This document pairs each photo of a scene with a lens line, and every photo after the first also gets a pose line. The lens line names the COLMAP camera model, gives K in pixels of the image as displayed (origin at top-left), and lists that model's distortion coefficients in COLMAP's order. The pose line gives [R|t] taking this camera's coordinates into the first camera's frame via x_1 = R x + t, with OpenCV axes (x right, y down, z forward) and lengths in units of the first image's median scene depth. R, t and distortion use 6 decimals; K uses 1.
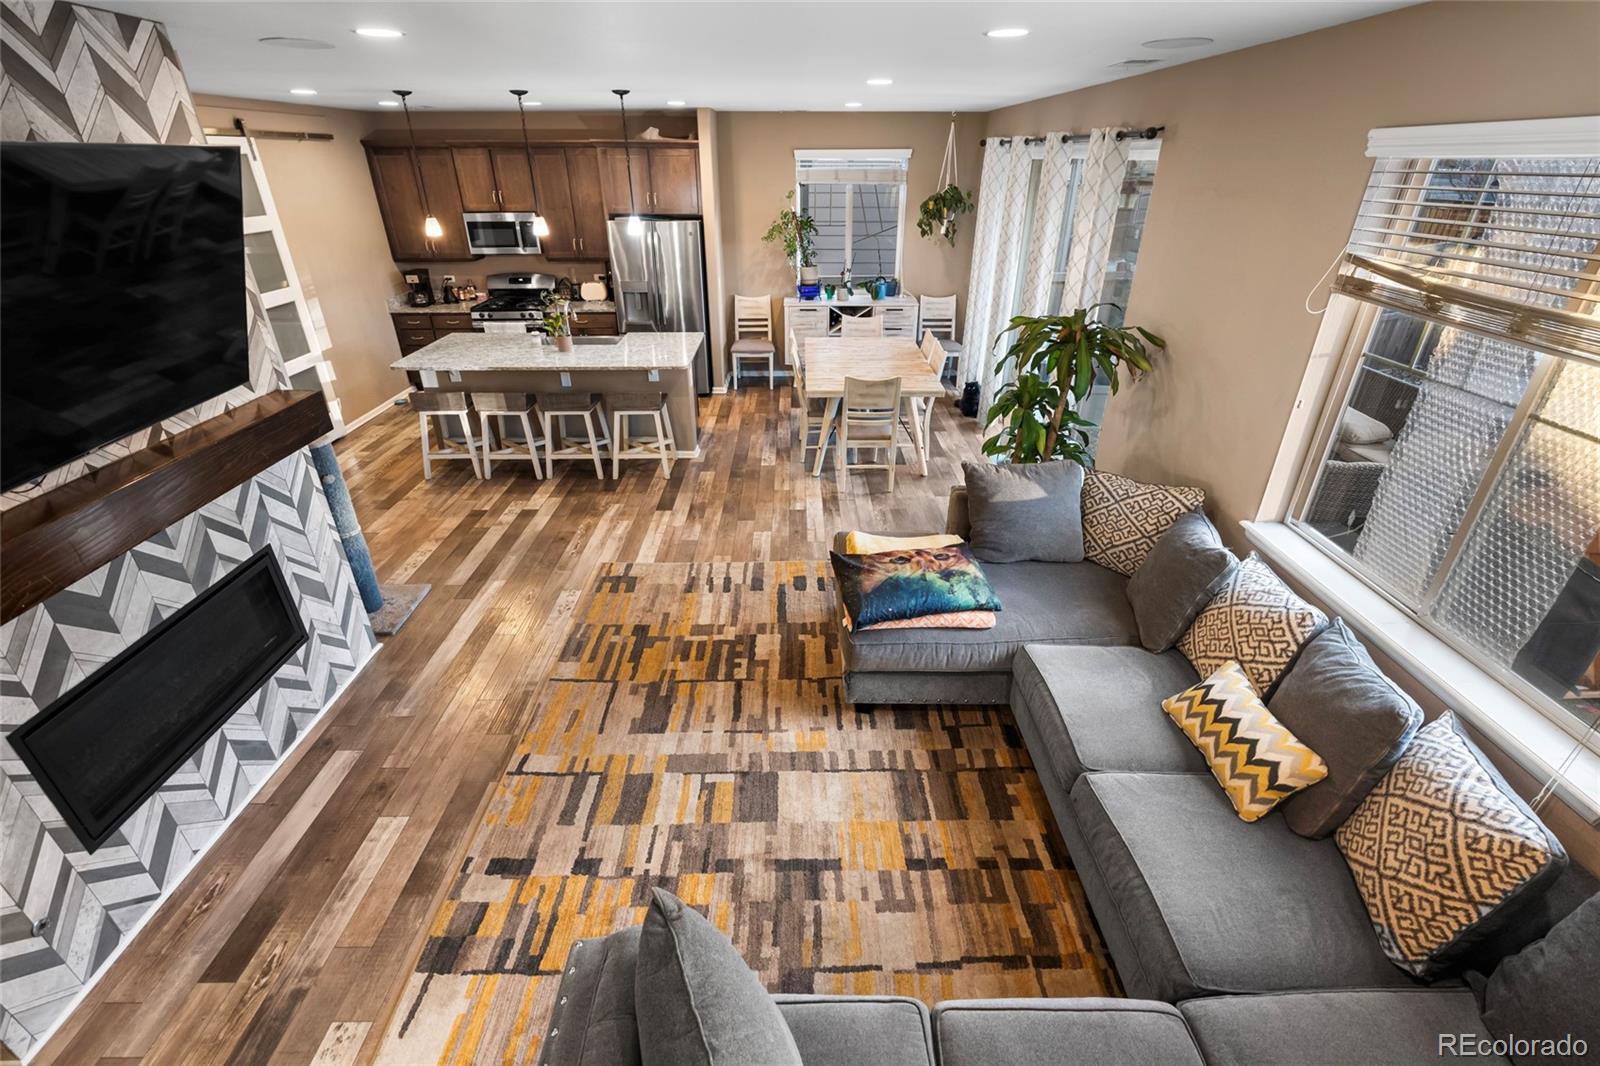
lens RADIAL K [[704.0, 0, 797.1], [0, 704.0, 530.3], [0, 0, 1]] dist [-0.005222, 0.000618]
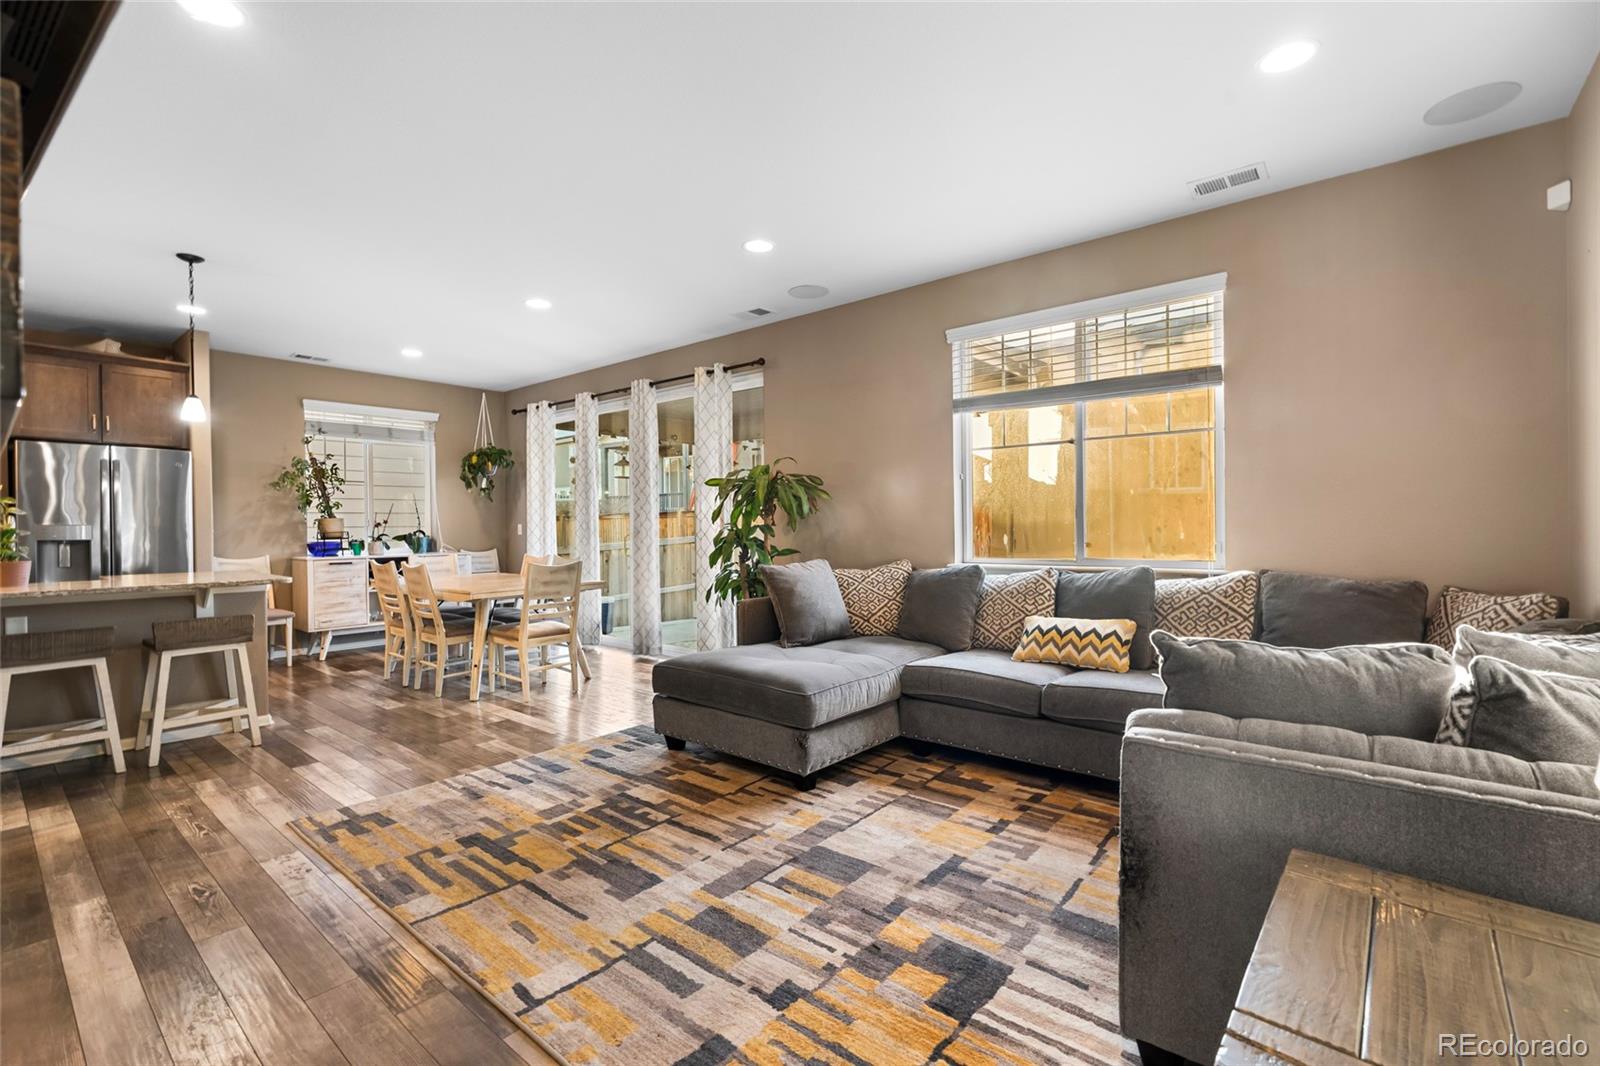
lens RADIAL K [[704.0, 0, 797.6], [0, 704.0, 533.2], [0, 0, 1]] dist [-0.005222, 0.000618]
pose [[0.646809, -0.010054, 0.762586, -0.530657], [0.360668, 0.885066, -0.294241, 0.191717], [-0.671980, 0.465358, 0.576095, 0.264245]]
